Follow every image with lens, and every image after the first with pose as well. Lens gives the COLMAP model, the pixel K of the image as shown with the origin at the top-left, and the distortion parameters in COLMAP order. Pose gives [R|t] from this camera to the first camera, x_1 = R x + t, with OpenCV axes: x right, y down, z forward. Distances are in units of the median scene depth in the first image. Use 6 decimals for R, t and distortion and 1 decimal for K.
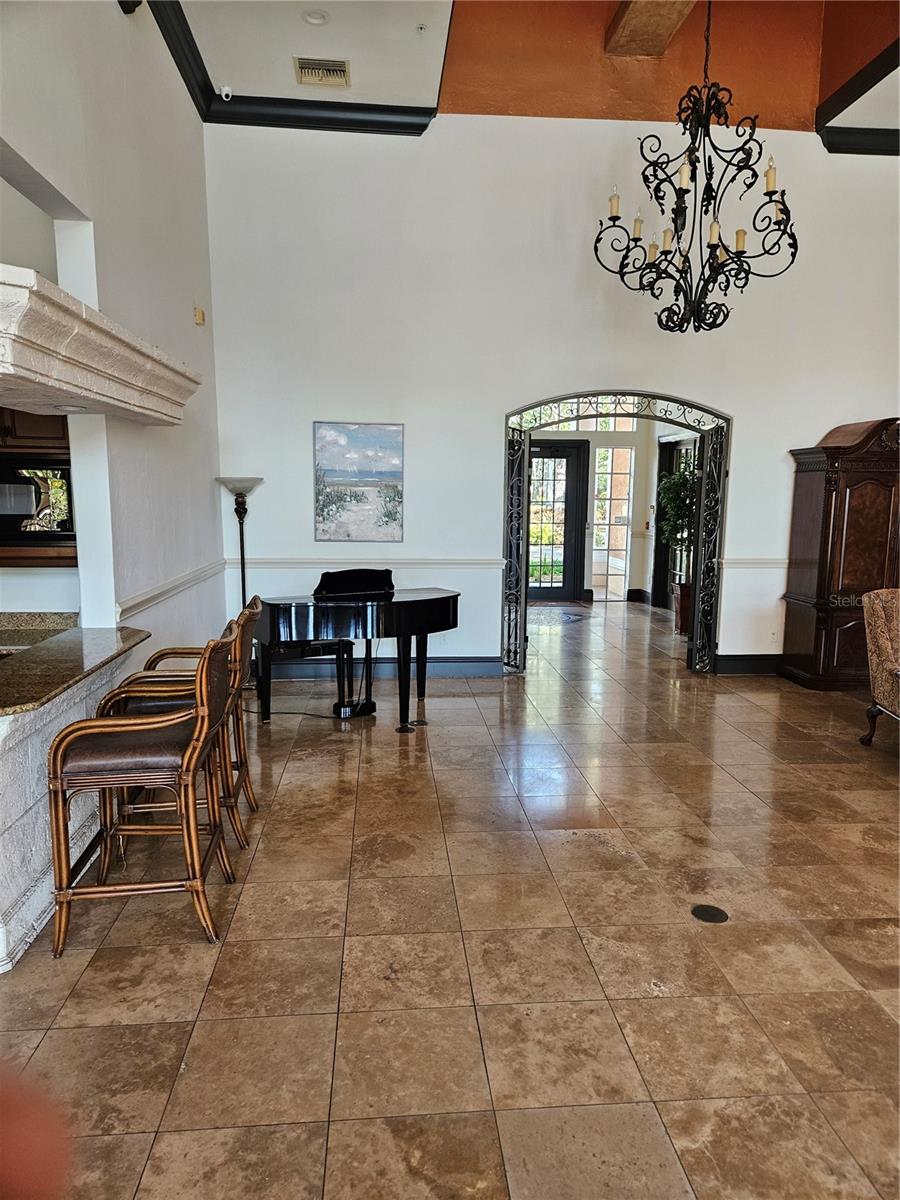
lens RADIAL K [[792.3, 0, 450.9], [0, 792.3, 600.8], [0, 0, 1]] dist [0.037476, -0.035833]
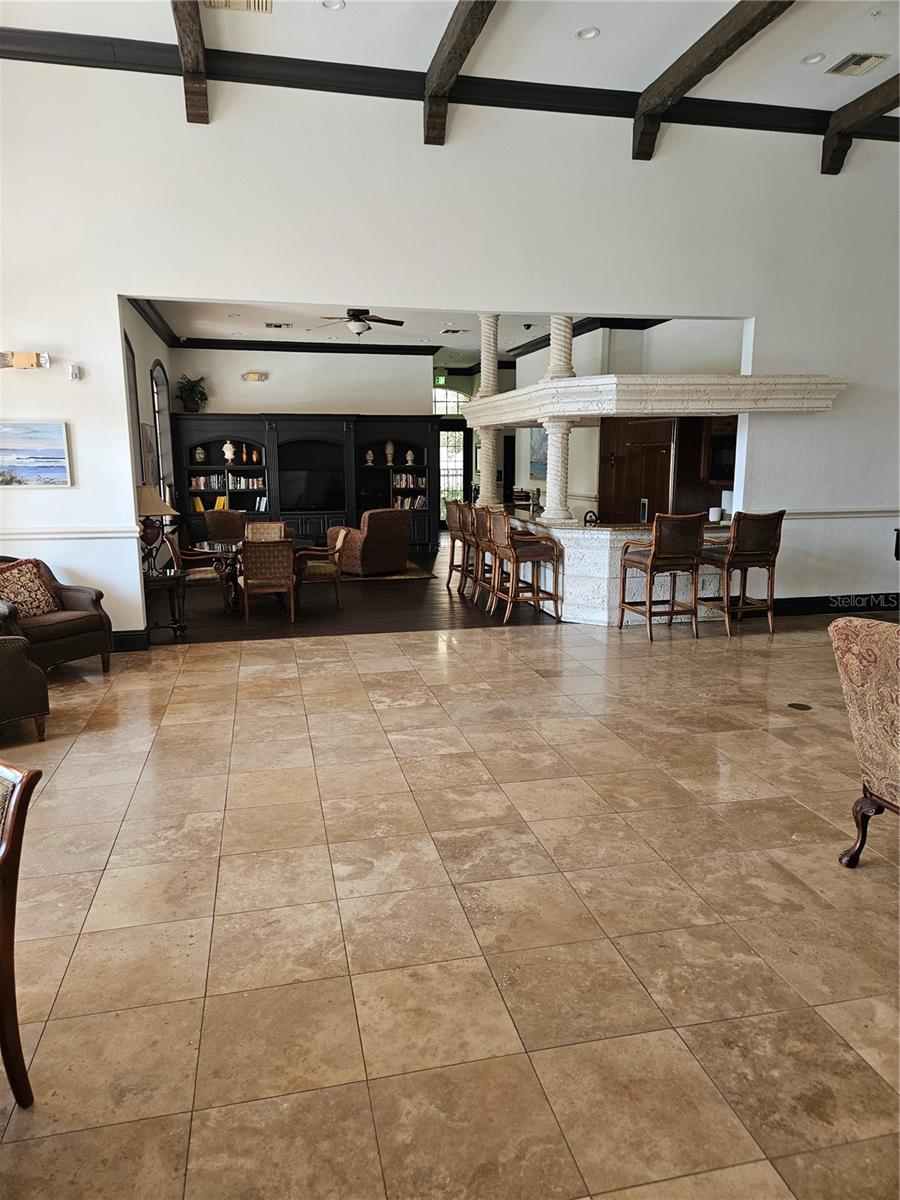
lens RADIAL K [[792.3, 0, 447.4], [0, 792.3, 600.2], [0, 0, 1]] dist [0.037476, -0.035833]
pose [[0.140568, 0.162988, -0.976563, 2.037558], [-0.121845, 0.981707, 0.146308, 0.027112], [0.982545, 0.098423, 0.157856, 0.003831]]
